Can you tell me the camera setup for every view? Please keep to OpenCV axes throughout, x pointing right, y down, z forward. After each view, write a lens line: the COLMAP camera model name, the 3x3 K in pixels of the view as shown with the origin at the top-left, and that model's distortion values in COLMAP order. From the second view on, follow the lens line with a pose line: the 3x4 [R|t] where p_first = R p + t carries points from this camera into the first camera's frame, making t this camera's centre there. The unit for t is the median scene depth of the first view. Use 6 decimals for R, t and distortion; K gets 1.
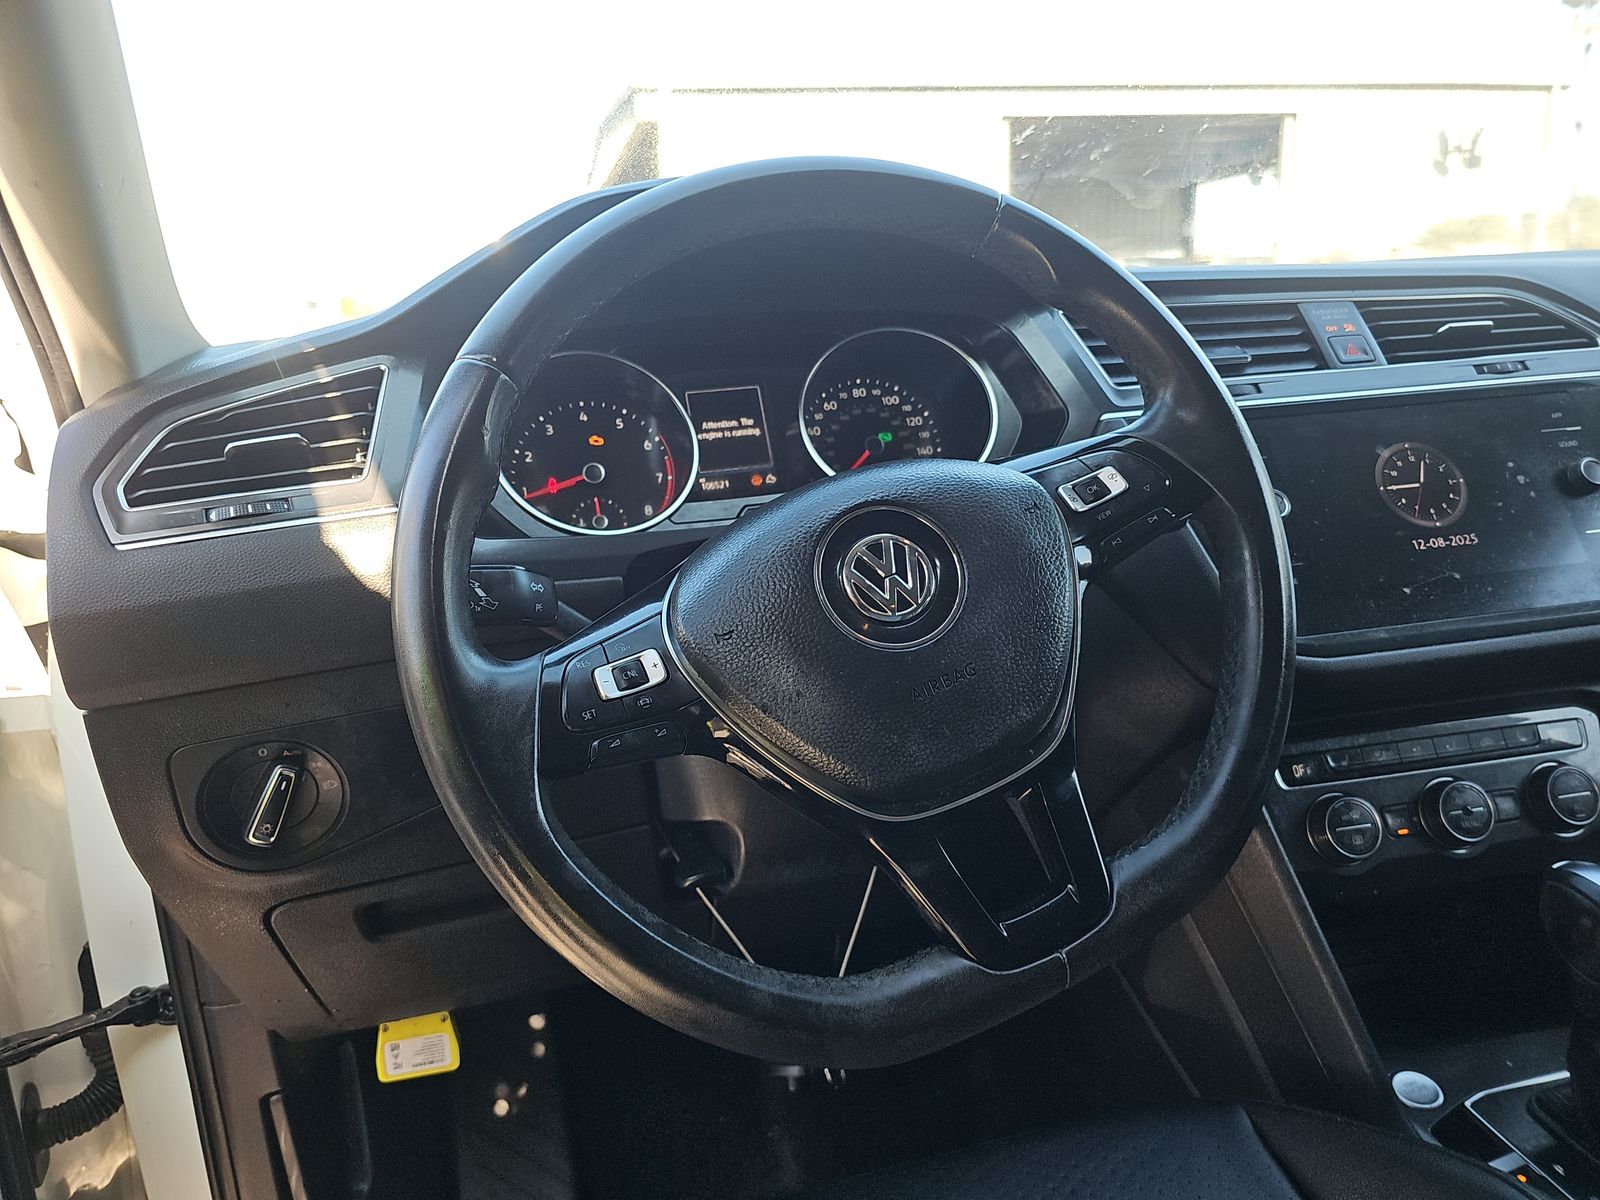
lens RADIAL K [[1080.3, 0, 795.8], [0, 1080.3, 614.9], [0, 0, 1]] dist [0.056039, -0.053512]
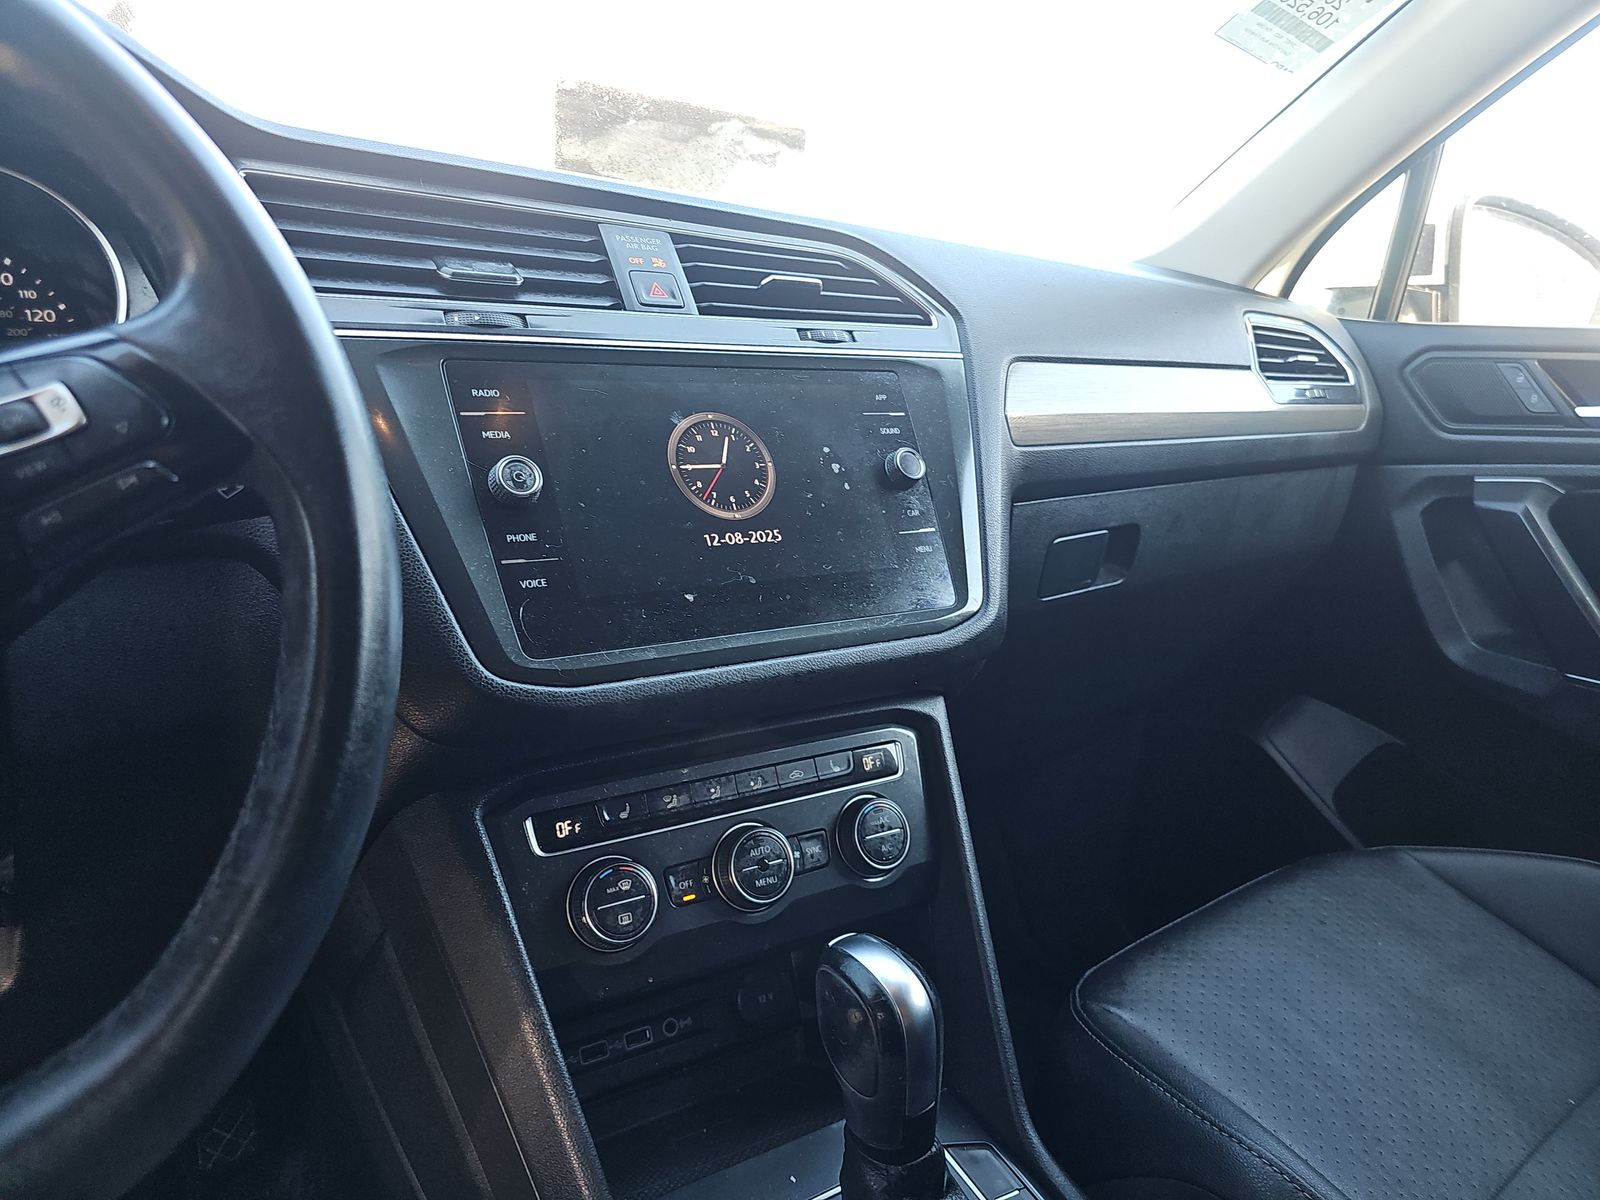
lens RADIAL K [[1080.3, 0, 793.1], [0, 1080.3, 596.6], [0, 0, 1]] dist [0.056039, -0.053512]
pose [[0.920128, 0.019940, 0.391110, 0.304870], [-0.024938, 0.999659, 0.007704, -0.029354], [-0.390823, -0.016842, 0.920312, 0.238895]]
